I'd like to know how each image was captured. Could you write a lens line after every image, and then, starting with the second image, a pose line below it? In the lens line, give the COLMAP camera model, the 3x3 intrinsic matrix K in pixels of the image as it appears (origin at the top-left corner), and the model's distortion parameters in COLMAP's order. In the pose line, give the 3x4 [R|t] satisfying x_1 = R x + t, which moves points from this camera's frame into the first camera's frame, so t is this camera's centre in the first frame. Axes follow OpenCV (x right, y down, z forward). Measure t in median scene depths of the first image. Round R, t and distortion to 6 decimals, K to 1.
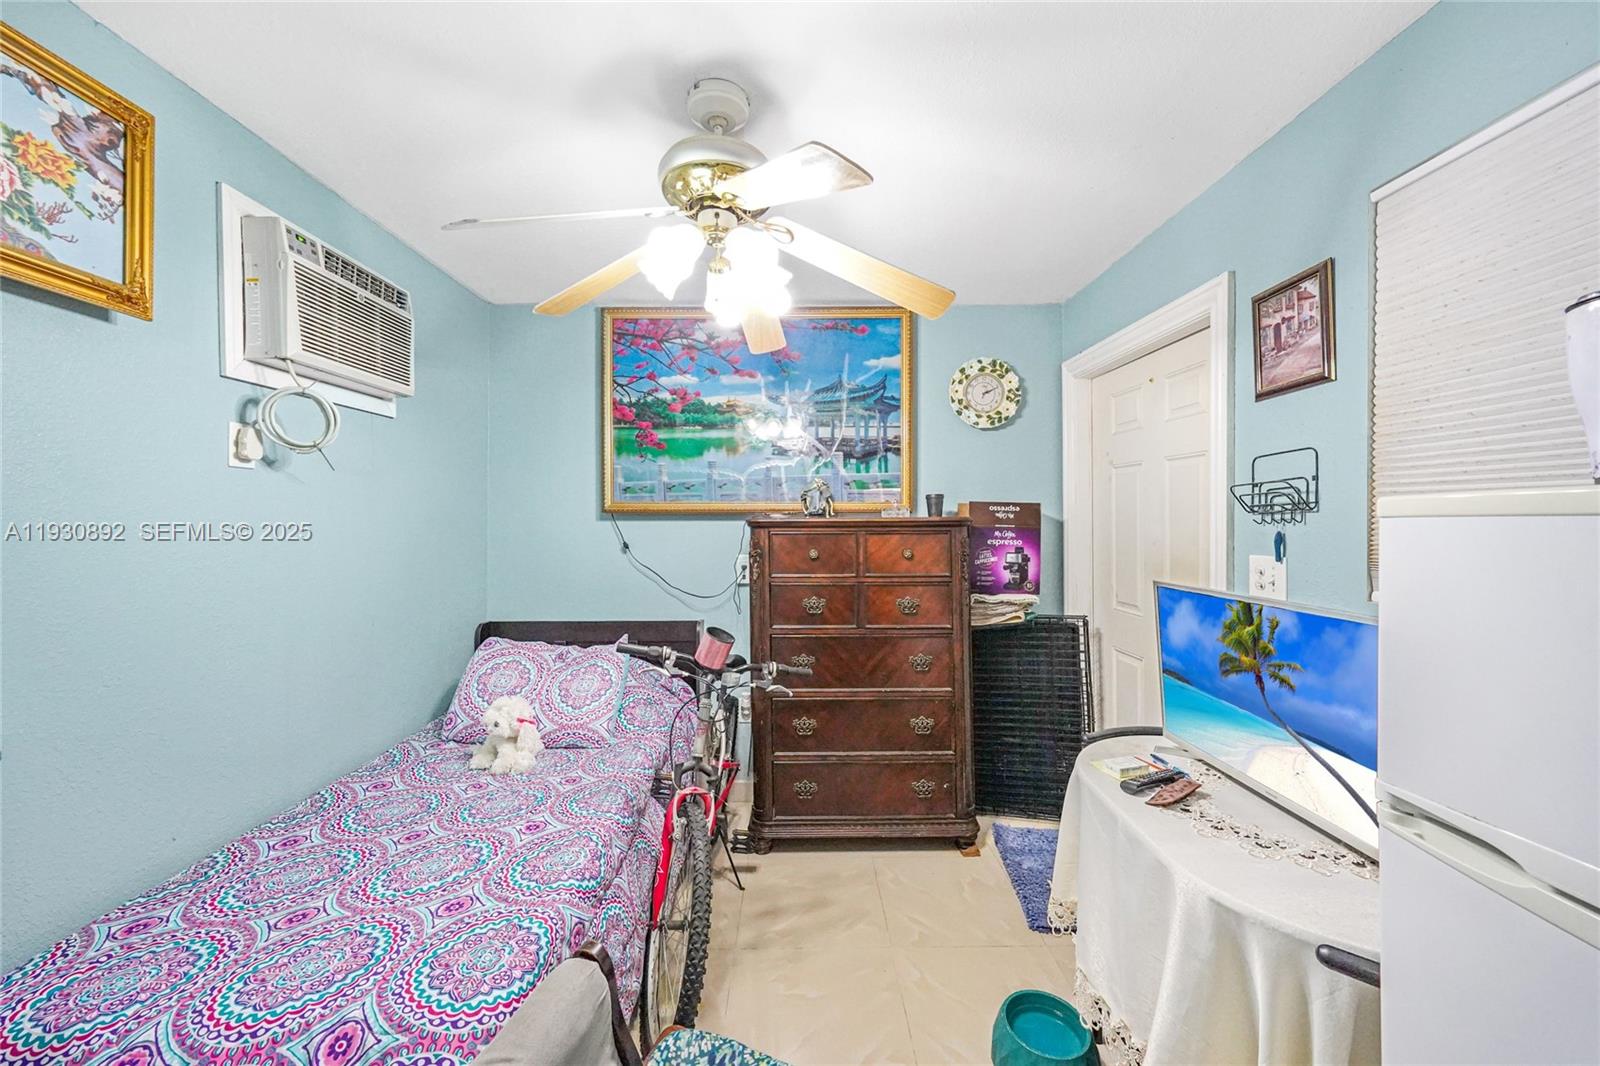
lens RADIAL K [[585.7, 0, 799.6], [0, 585.7, 524.9], [0, 0, 1]] dist [0.003172, 0.000321]
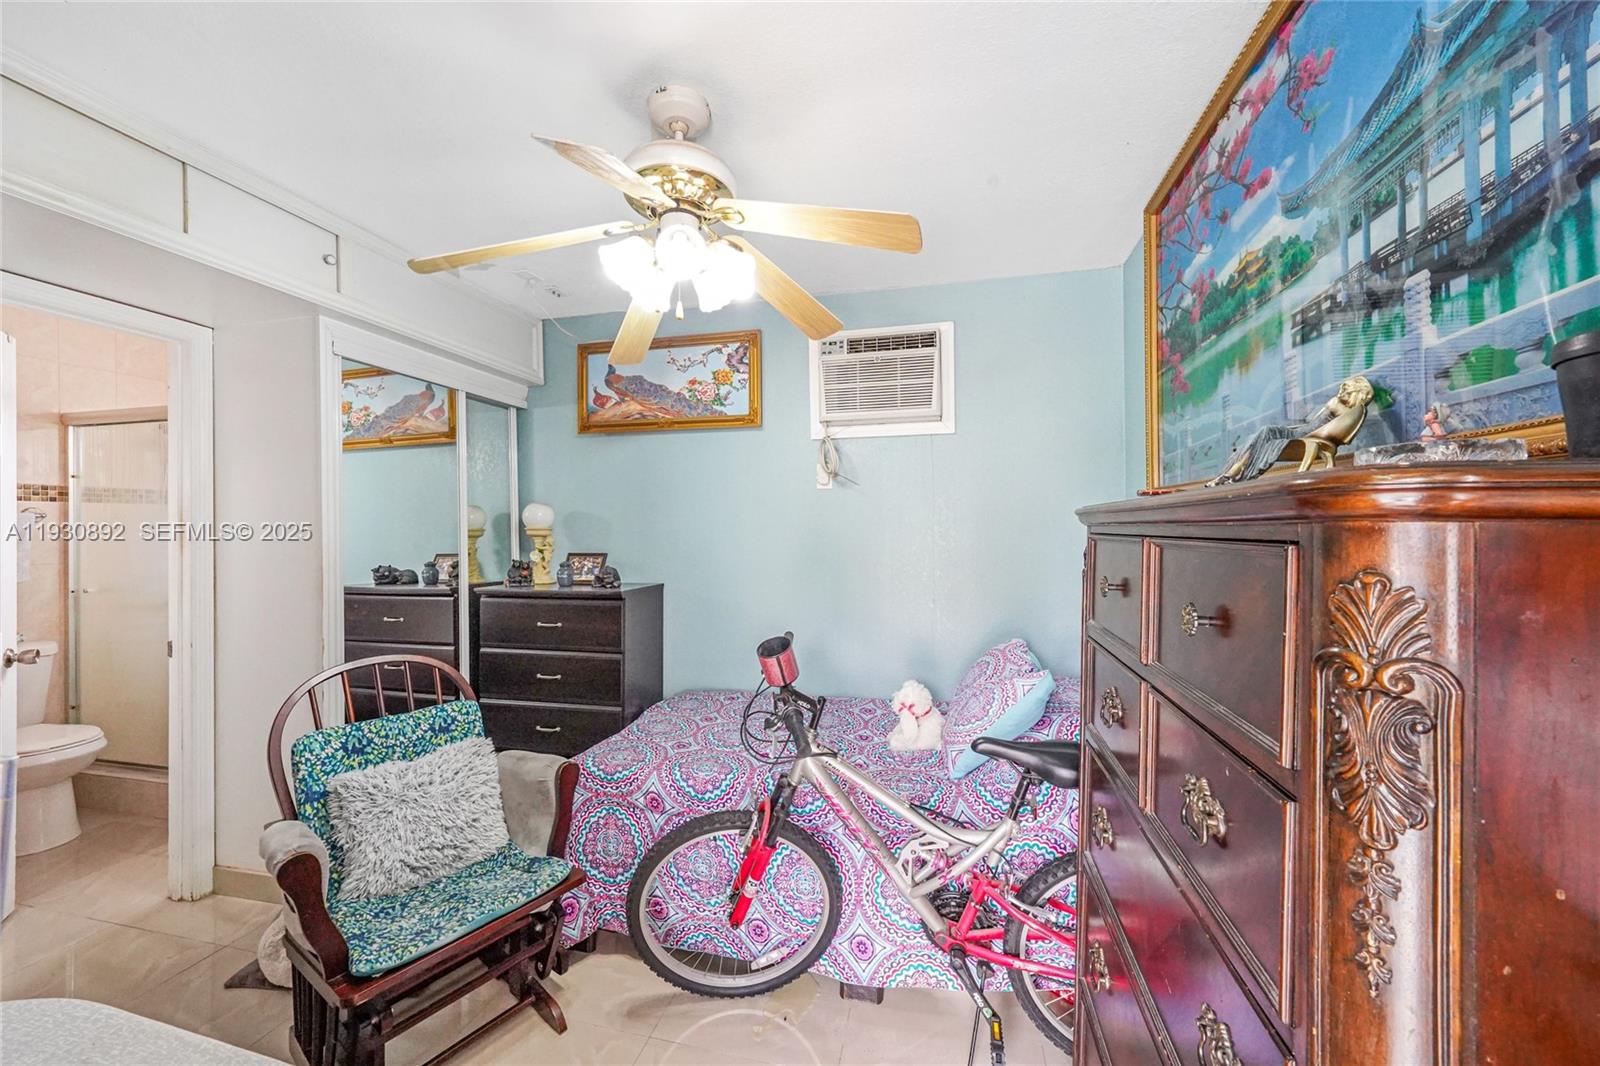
lens RADIAL K [[585.7, 0, 809.5], [0, 585.7, 529.1], [0, 0, 1]] dist [0.003172, 0.000321]
pose [[-0.227293, 0.004716, -0.973815, 0.427752], [-0.007075, 0.999954, 0.006494, 0.004936], [0.973801, 0.008365, -0.227249, 0.770733]]
